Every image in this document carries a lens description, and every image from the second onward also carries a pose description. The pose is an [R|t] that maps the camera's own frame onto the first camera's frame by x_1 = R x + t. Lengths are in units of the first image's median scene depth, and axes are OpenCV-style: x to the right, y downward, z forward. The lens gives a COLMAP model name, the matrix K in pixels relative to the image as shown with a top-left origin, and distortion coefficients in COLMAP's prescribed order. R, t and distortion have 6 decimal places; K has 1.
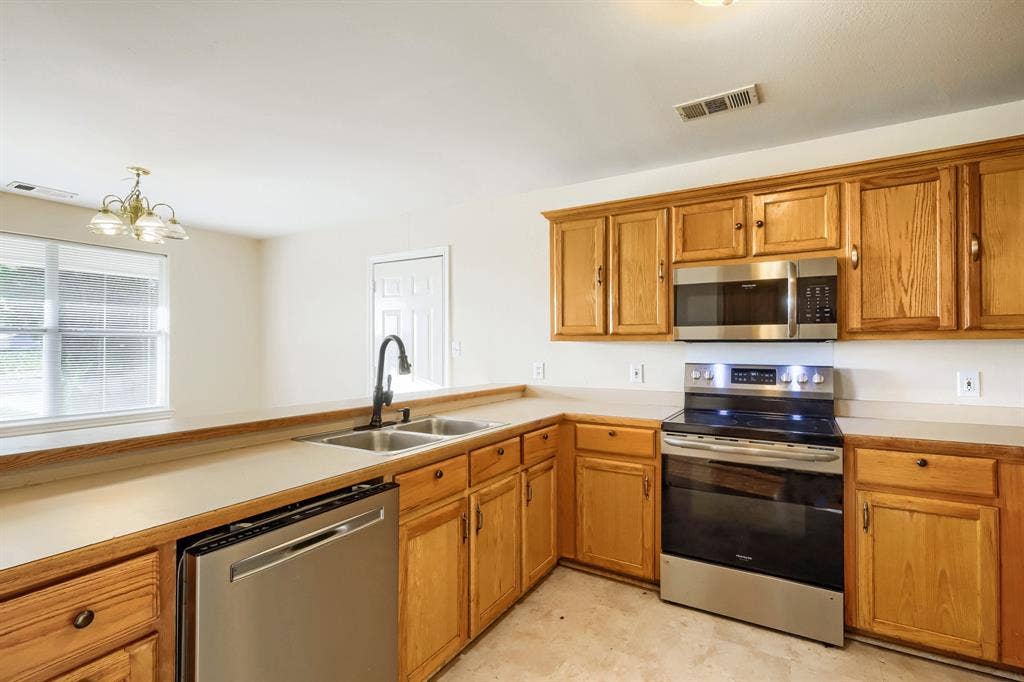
lens RADIAL K [[475.9, 0, 506.6], [0, 475.9, 341.0], [0, 0, 1]] dist [0.004351, -0.000813]
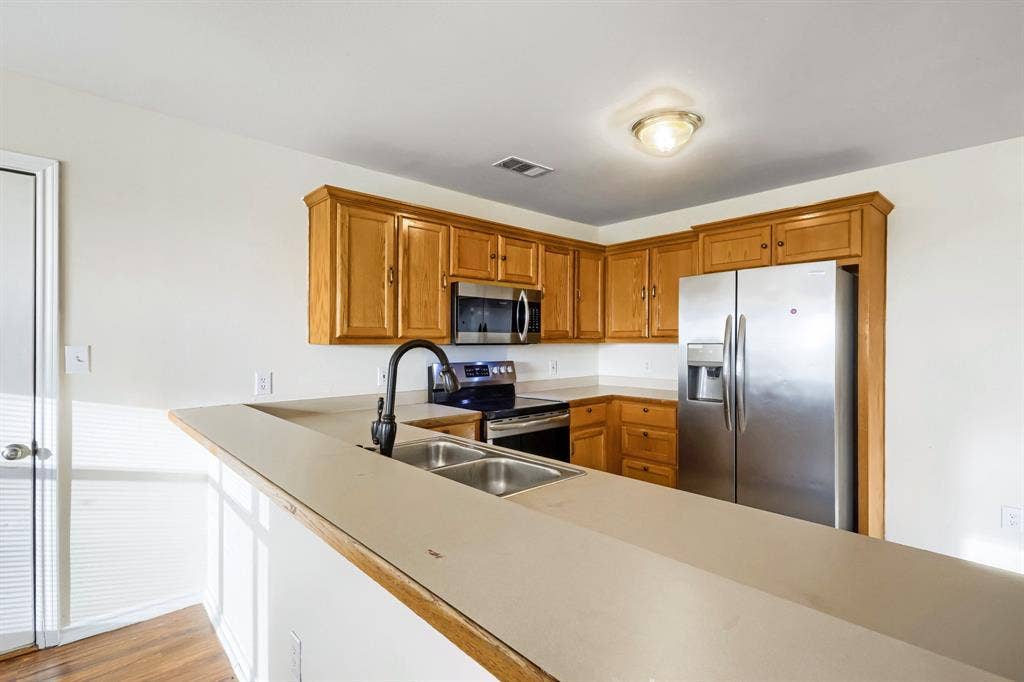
lens RADIAL K [[475.9, 0, 521.4], [0, 475.9, 344.5], [0, 0, 1]] dist [0.004351, -0.000813]
pose [[0.287203, -0.006171, 0.957850, -0.810363], [-0.006825, 0.999941, 0.008489, -0.012106], [-0.957845, -0.008975, 0.287144, 0.601736]]
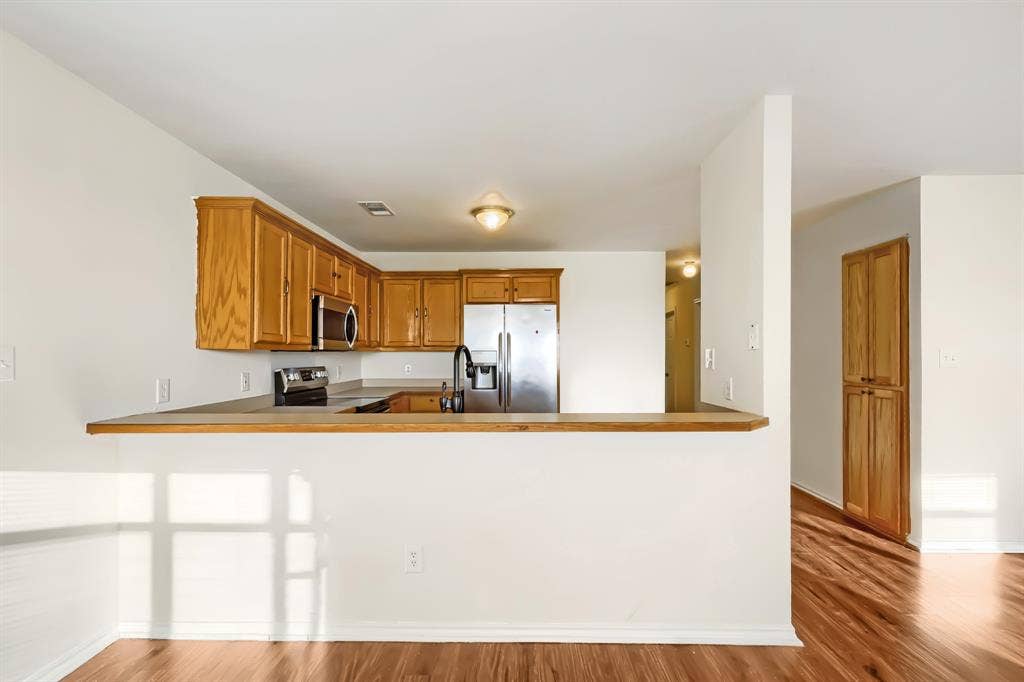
lens RADIAL K [[475.9, 0, 507.8], [0, 475.9, 350.8], [0, 0, 1]] dist [0.004351, -0.000813]
pose [[-0.481177, 0.002117, 0.876621, -1.193696], [-0.010331, 0.999914, -0.008086, 0.006127], [-0.876562, -0.012947, -0.481114, 1.356940]]
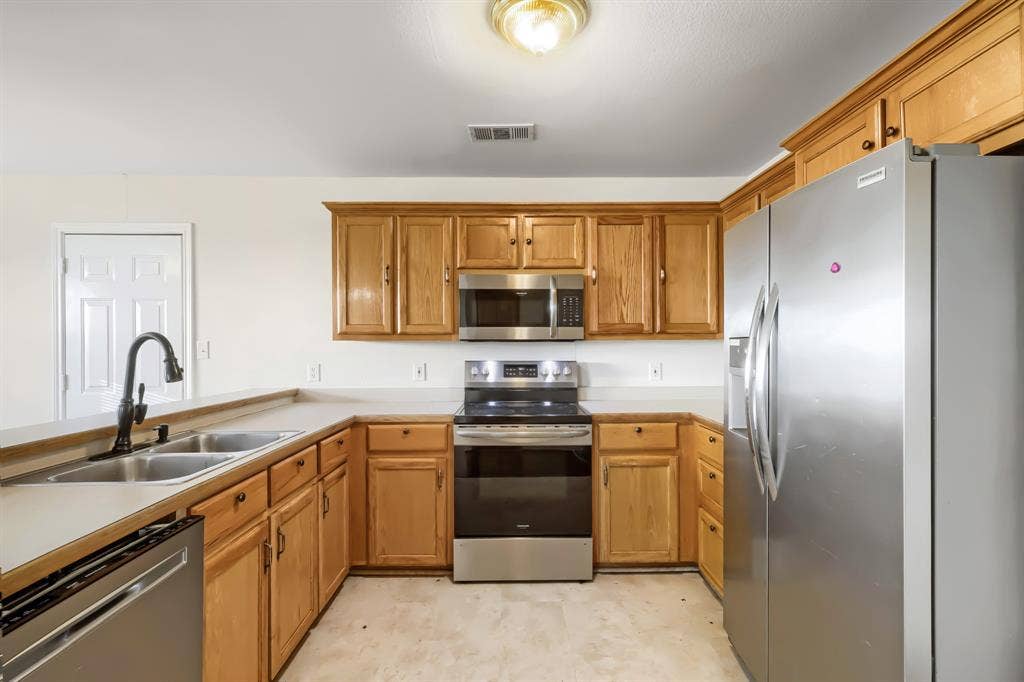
lens RADIAL K [[475.9, 0, 505.0], [0, 475.9, 340.3], [0, 0, 1]] dist [0.004351, -0.000813]
pose [[0.854922, 0.002223, 0.518751, -0.140126], [-0.002296, 0.999997, -0.000502, -0.000337], [-0.518751, -0.000762, 0.854925, 0.025832]]
